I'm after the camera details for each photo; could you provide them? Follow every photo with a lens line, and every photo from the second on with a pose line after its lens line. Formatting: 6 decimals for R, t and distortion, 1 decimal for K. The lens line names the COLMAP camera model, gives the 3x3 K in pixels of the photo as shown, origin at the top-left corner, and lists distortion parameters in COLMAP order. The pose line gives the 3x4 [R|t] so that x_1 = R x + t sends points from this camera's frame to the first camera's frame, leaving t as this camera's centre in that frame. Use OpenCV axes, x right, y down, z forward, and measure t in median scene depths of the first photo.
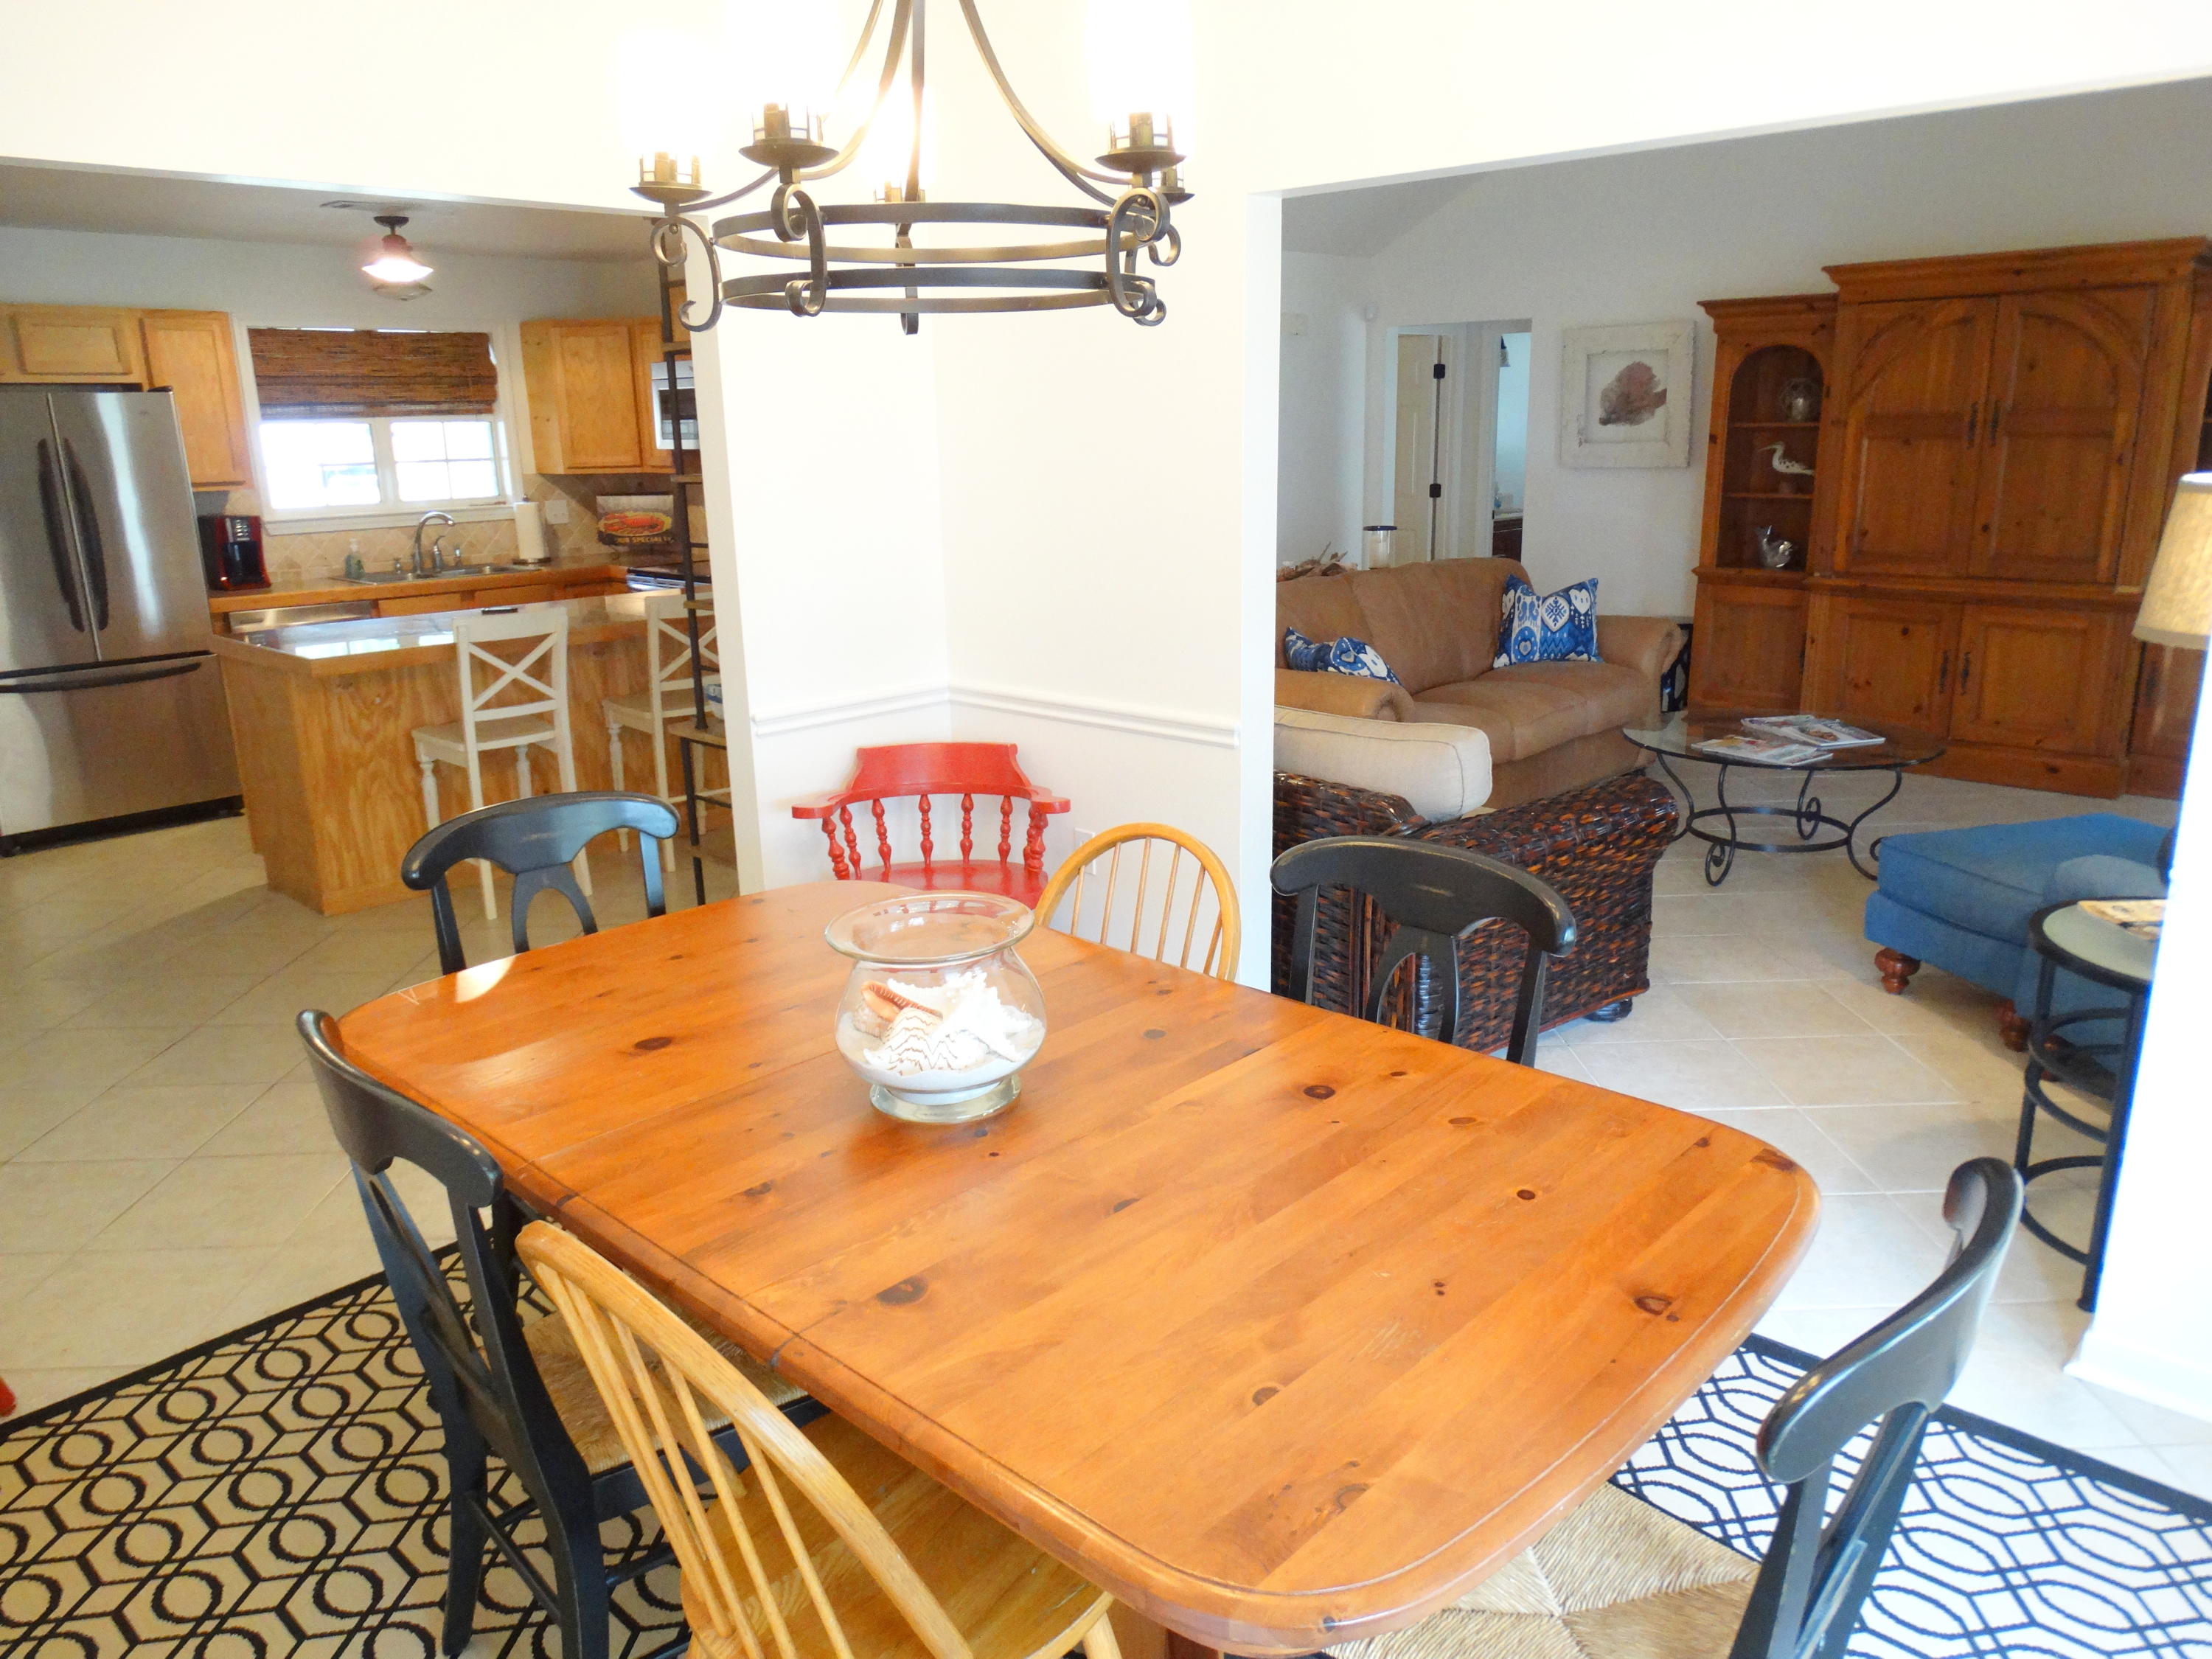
lens RADIAL K [[1578.7, 0, 1106.0], [0, 1578.7, 829.5], [0, 0, 1]] dist [-0.003341, 0.005162]
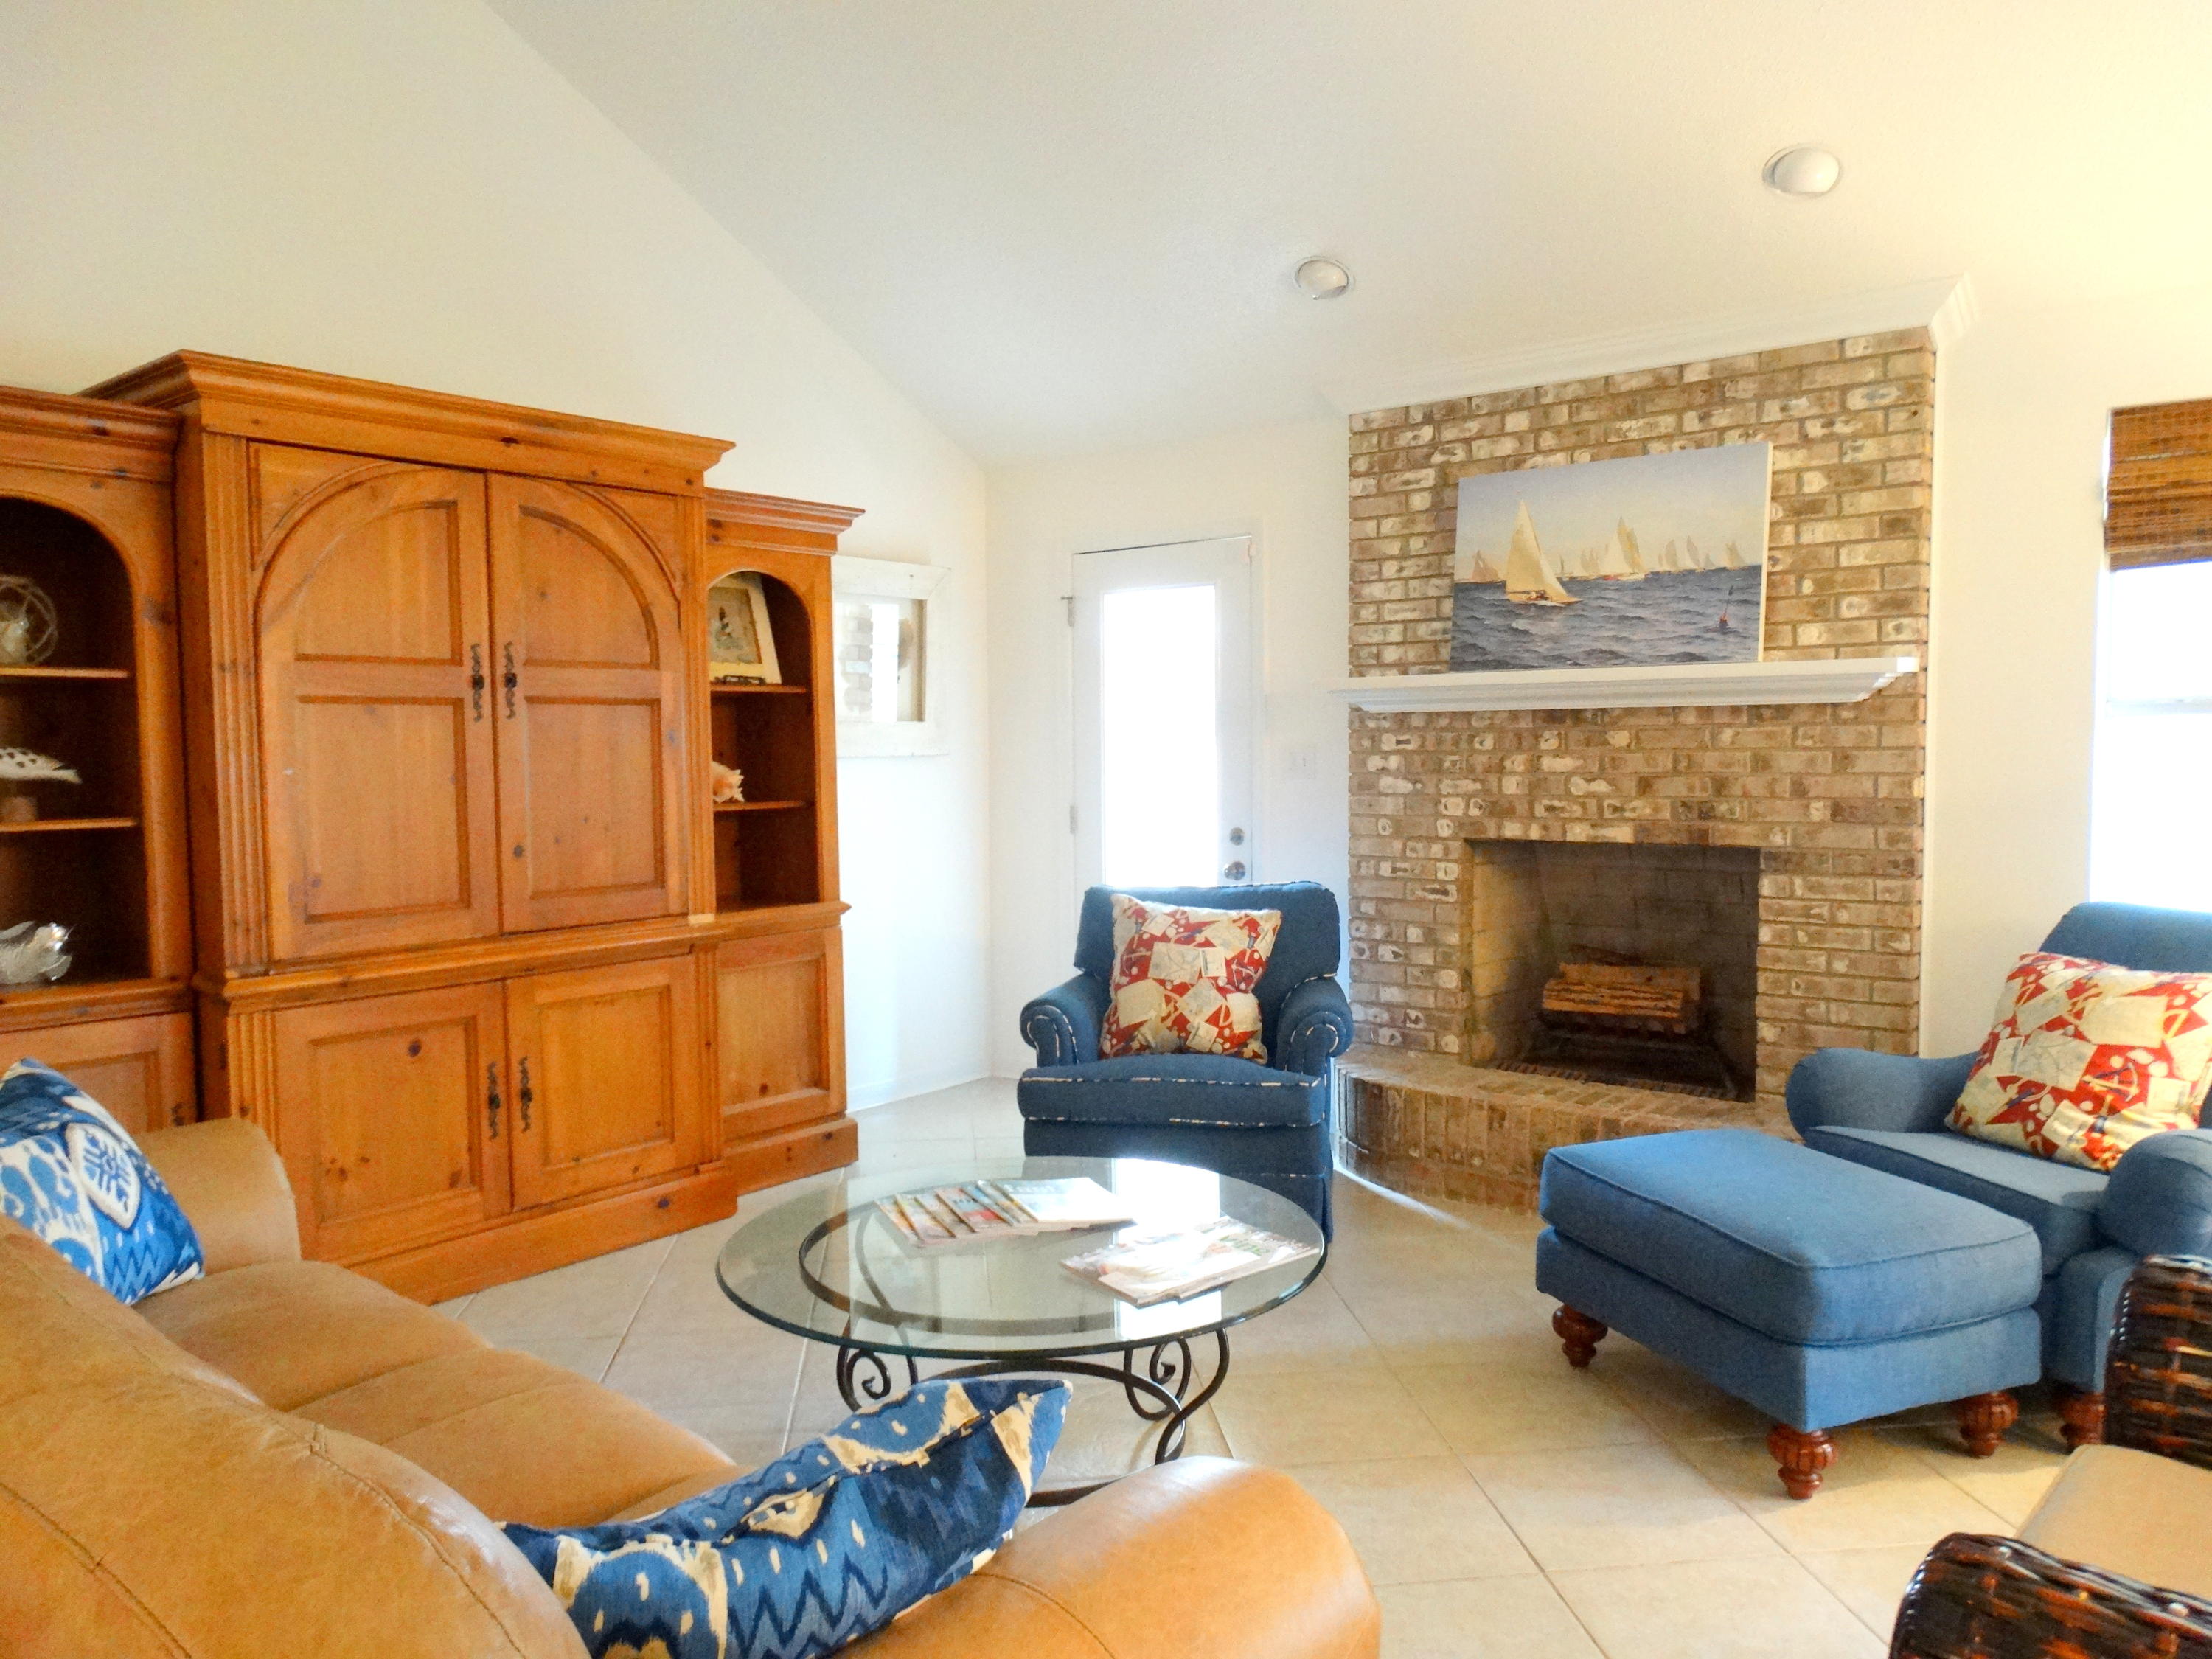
lens RADIAL K [[1539.6, 0, 1104.6], [0, 1539.6, 833.6], [0, 0, 1]] dist [-0.016014, 0.002306]
pose [[-0.074886, -0.038513, 0.996448, -0.037305], [0.267876, 0.961748, 0.057303, -0.165397], [-0.960539, 0.271215, -0.061704, 0.792613]]
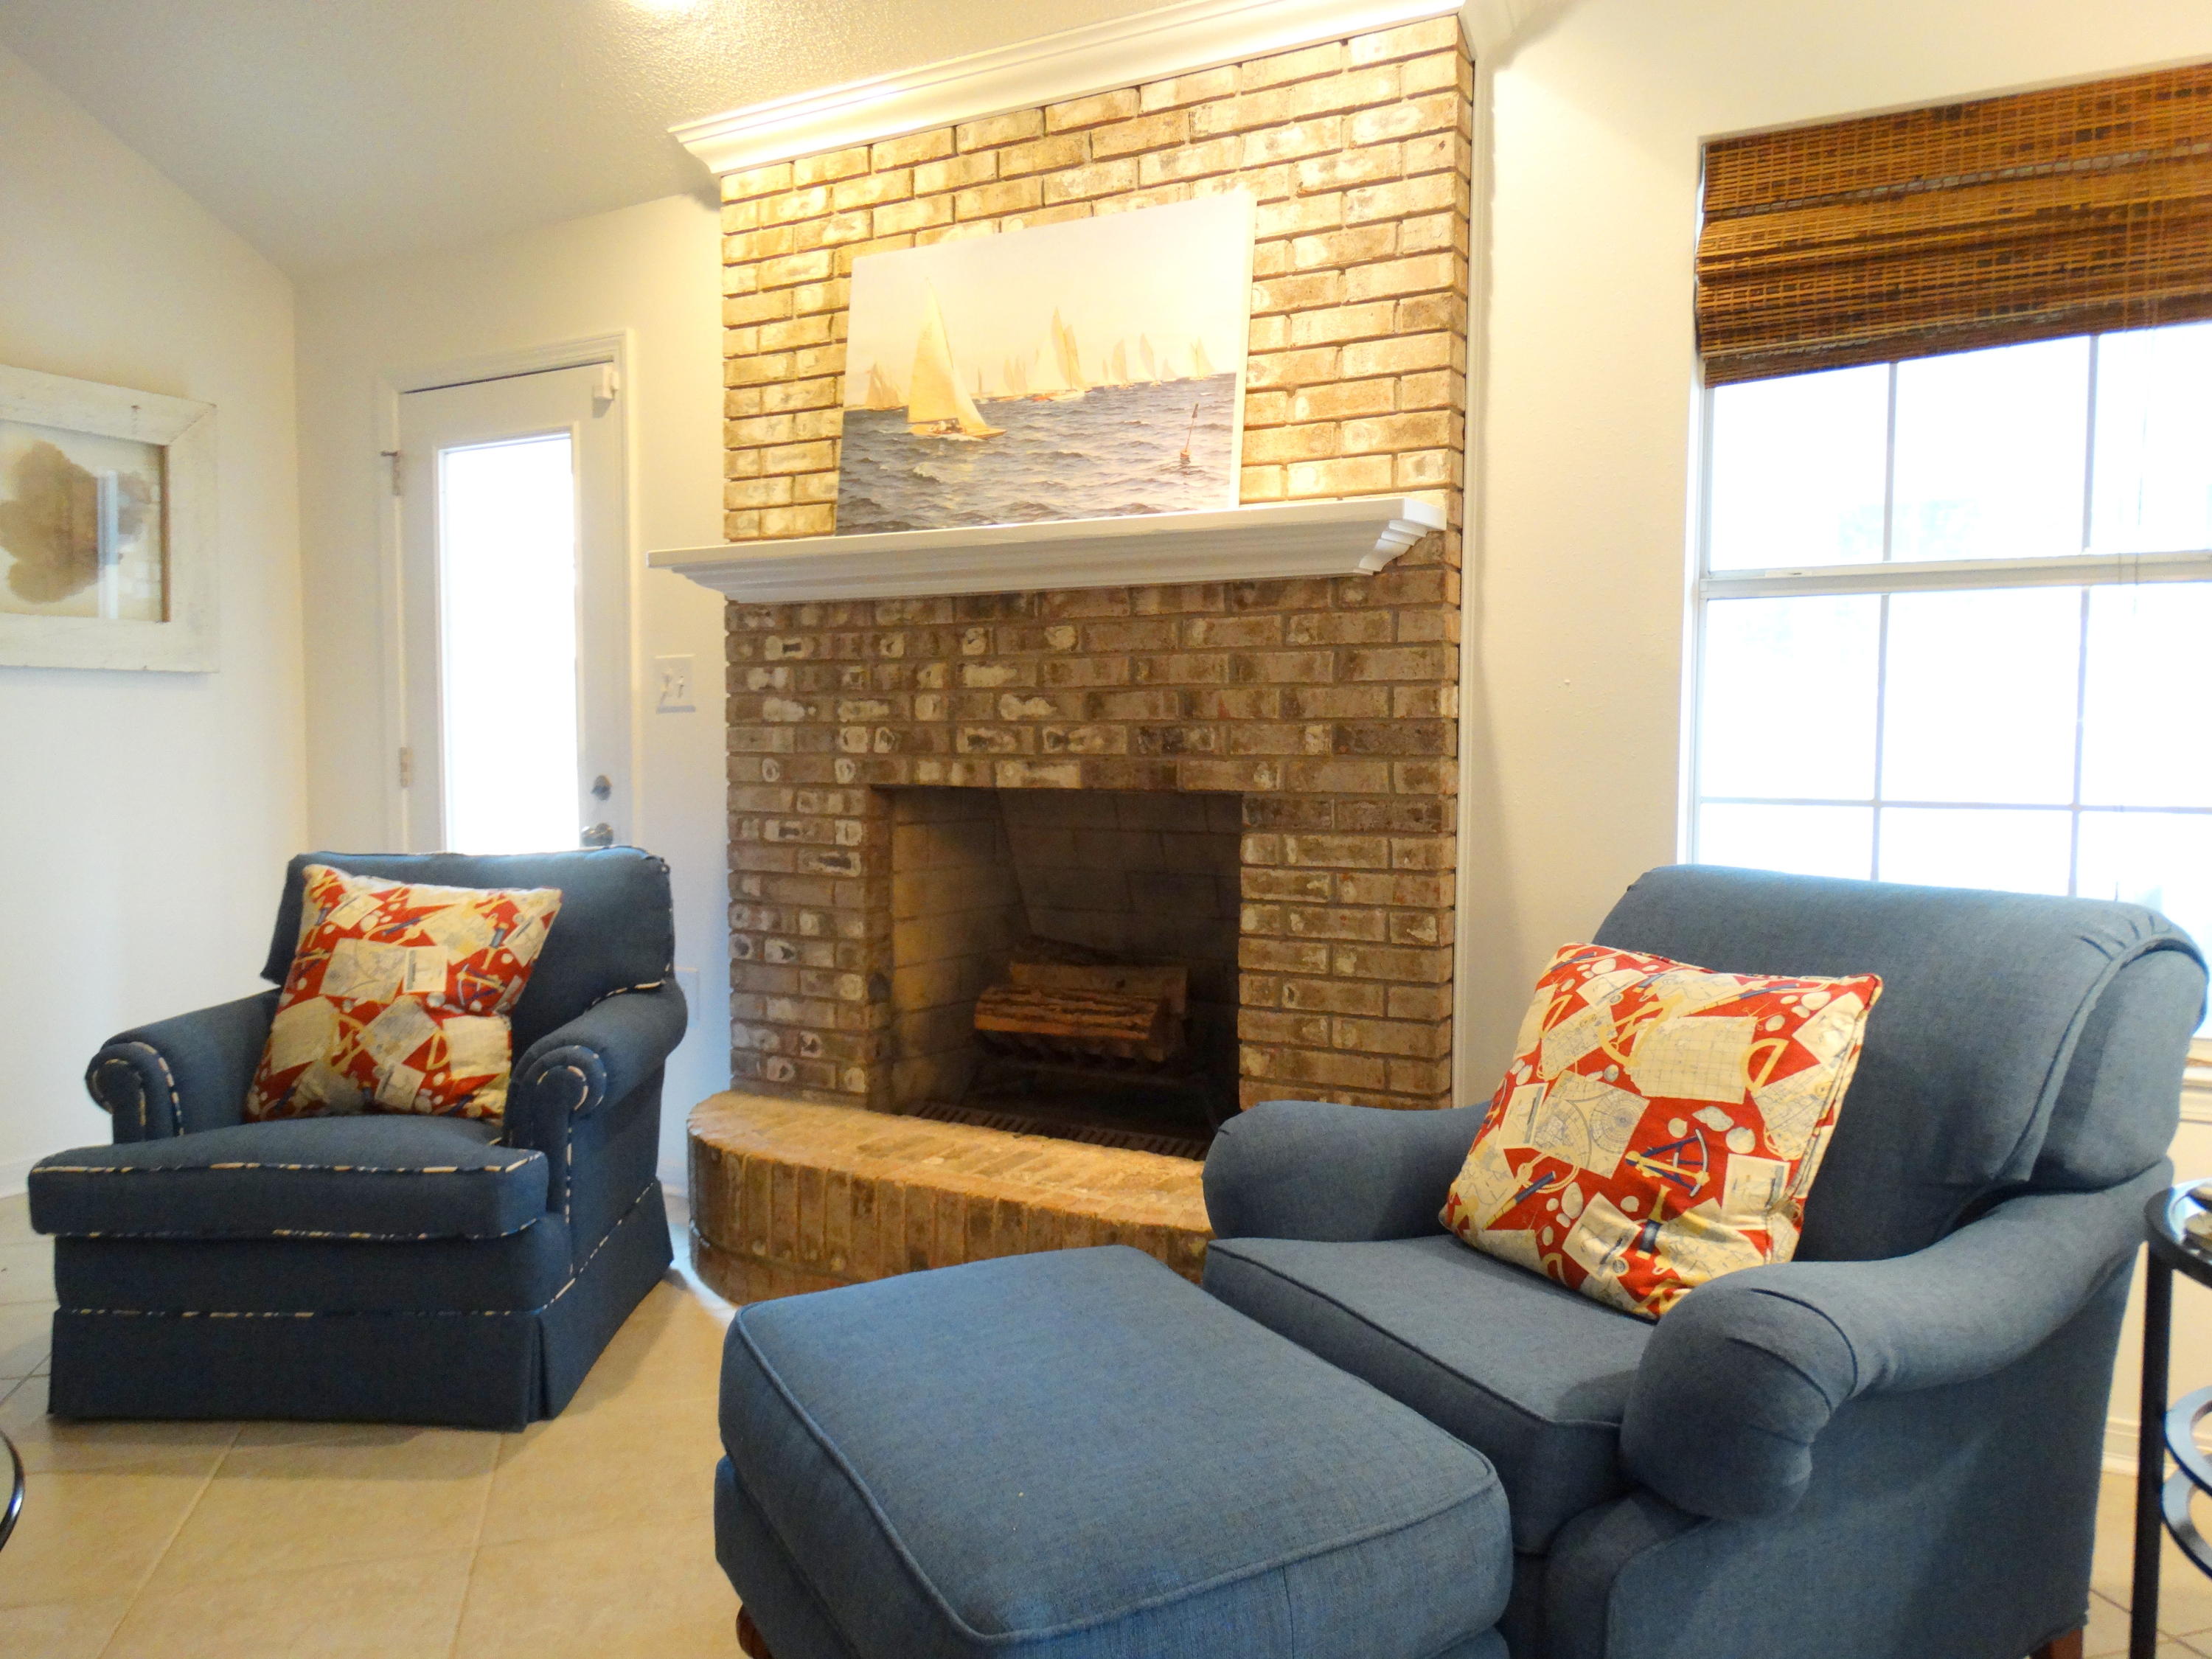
lens RADIAL K [[1578.7, 0, 1106.0], [0, 1578.7, 829.5], [0, 0, 1]] dist [-0.003341, 0.005162]
pose [[-0.249242, -0.042601, 0.967504, 0.144169], [0.250406, 0.962224, 0.106877, -0.100757], [-0.935508, 0.268907, -0.229159, 0.641473]]
